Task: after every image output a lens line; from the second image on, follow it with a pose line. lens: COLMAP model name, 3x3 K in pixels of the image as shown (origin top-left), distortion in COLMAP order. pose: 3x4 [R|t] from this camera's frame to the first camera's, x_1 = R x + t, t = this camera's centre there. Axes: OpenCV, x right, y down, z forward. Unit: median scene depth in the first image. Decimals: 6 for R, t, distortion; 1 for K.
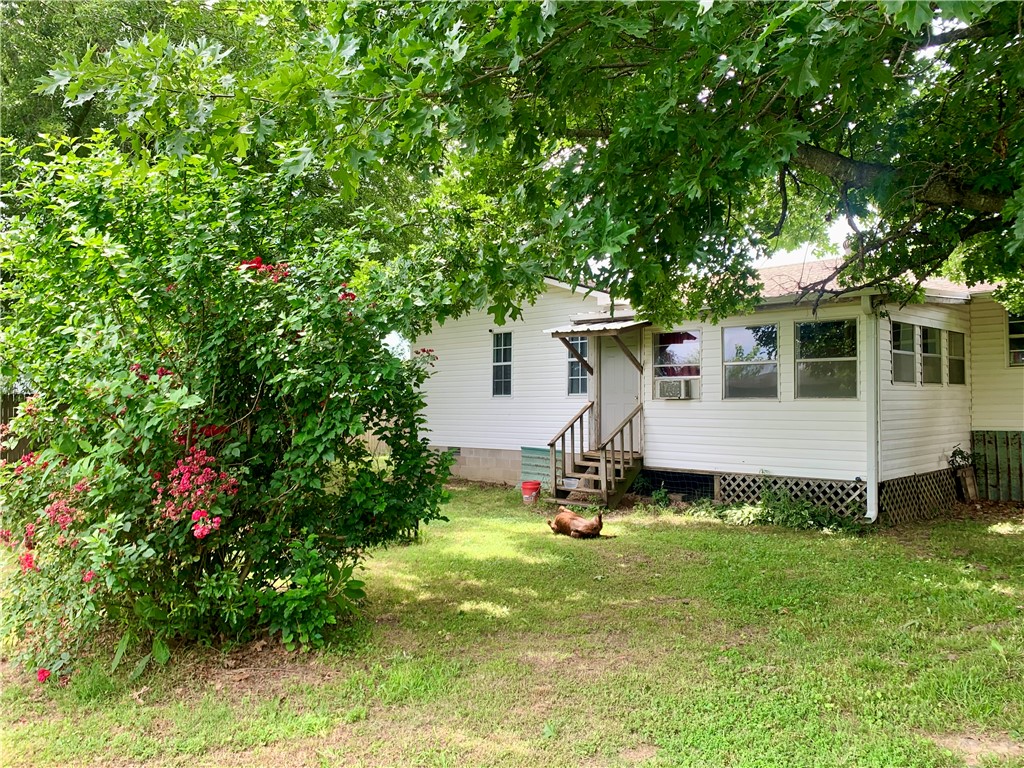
lens RADIAL K [[785.2, 0, 482.7], [0, 785.2, 381.7], [0, 0, 1]] dist [-0.005058, -0.005782]
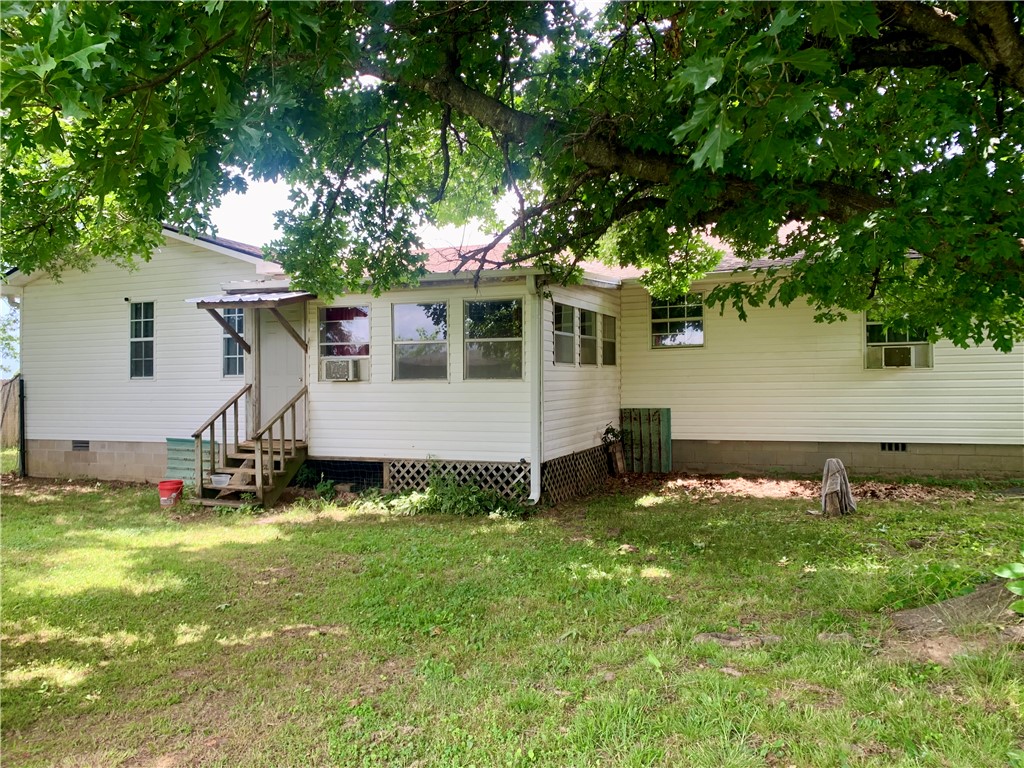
lens RADIAL K [[786.5, 0, 500.2], [0, 786.5, 386.1], [0, 0, 1]] dist [0.072140, -0.091203]
pose [[0.917092, -0.008294, 0.398590, 0.053403], [-0.003627, 0.999569, 0.029143, 0.001173], [-0.398660, -0.028173, 0.916666, 0.095490]]
